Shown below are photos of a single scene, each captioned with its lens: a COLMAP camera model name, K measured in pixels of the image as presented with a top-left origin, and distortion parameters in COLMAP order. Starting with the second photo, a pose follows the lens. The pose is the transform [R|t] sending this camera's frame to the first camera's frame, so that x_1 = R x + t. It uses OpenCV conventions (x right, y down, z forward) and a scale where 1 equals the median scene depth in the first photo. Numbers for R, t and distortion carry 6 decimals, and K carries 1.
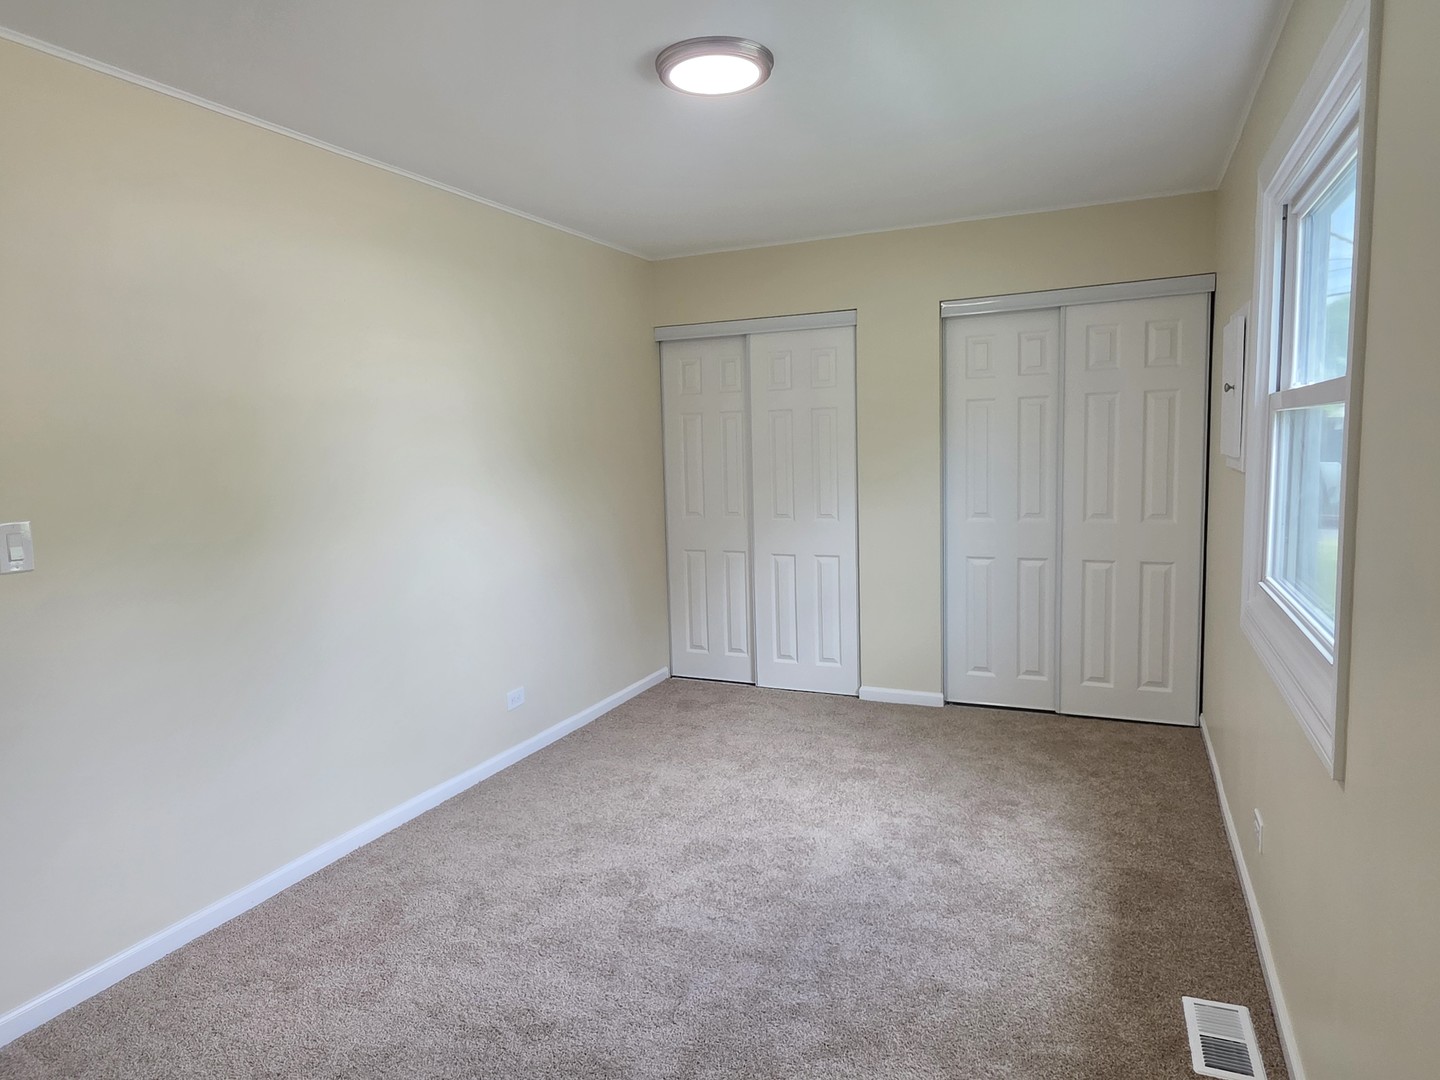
lens RADIAL K [[895.8, 0, 708.8], [0, 895.8, 532.6], [0, 0, 1]] dist [0.000490, -0.001760]
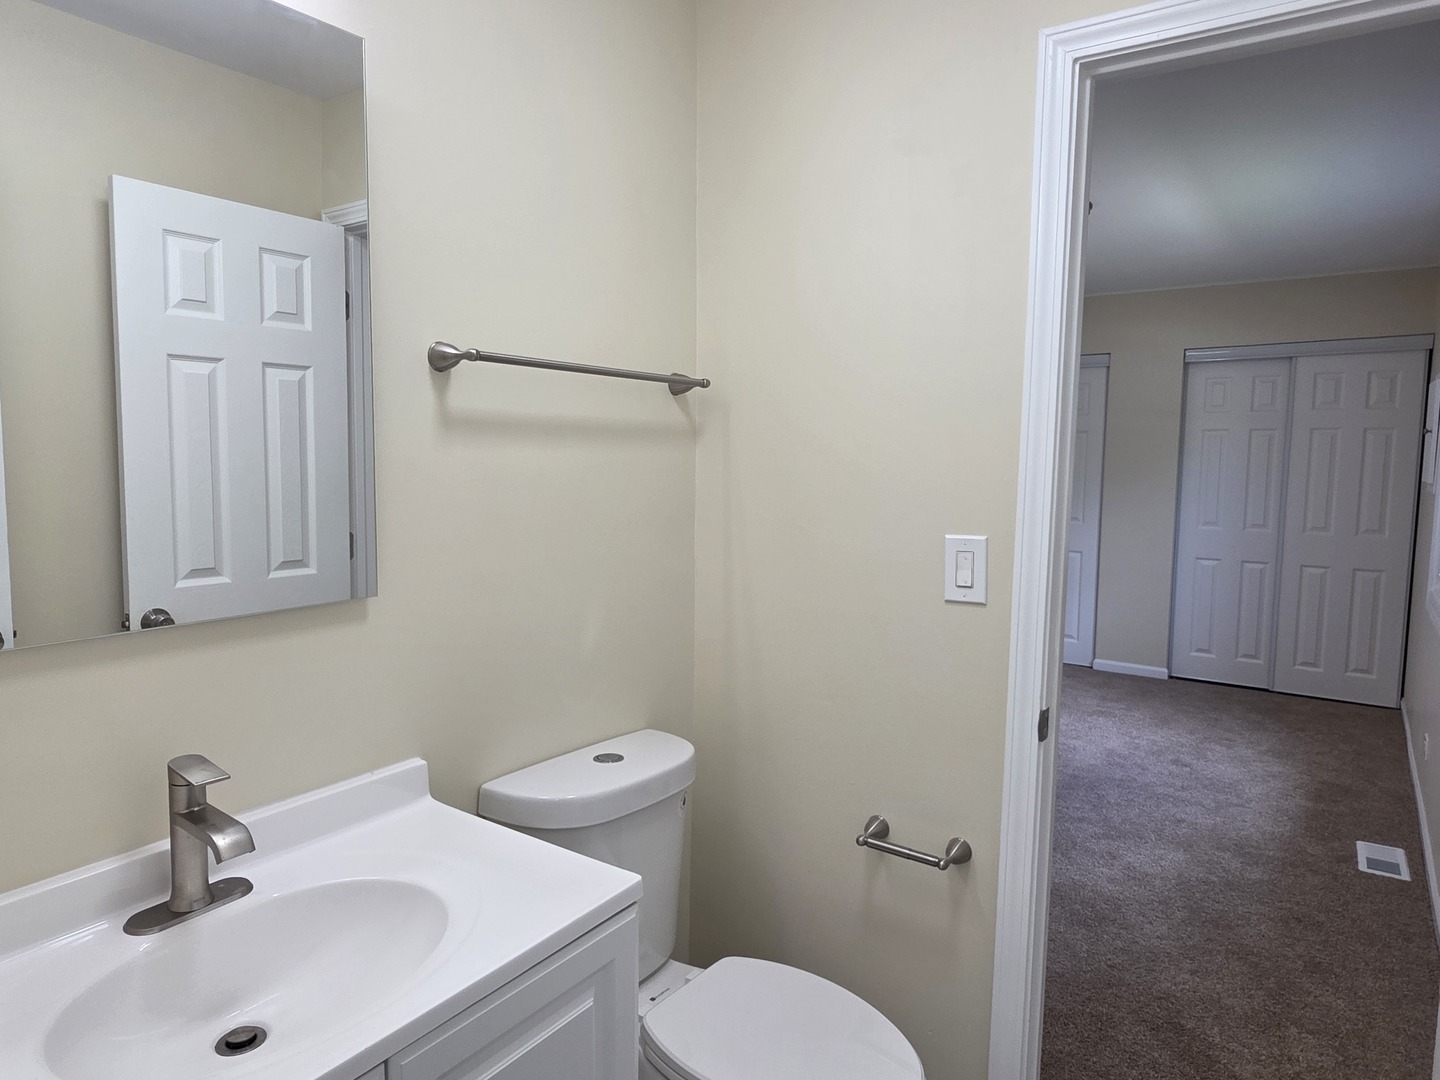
lens RADIAL K [[895.8, 0, 705.7], [0, 895.8, 532.9], [0, 0, 1]] dist [0.000490, -0.001760]
pose [[0.979412, 0.055968, -0.193960, -0.145303], [-0.057472, 0.998345, -0.002132, 0.037984], [0.193520, 0.013235, 0.981007, -0.362969]]
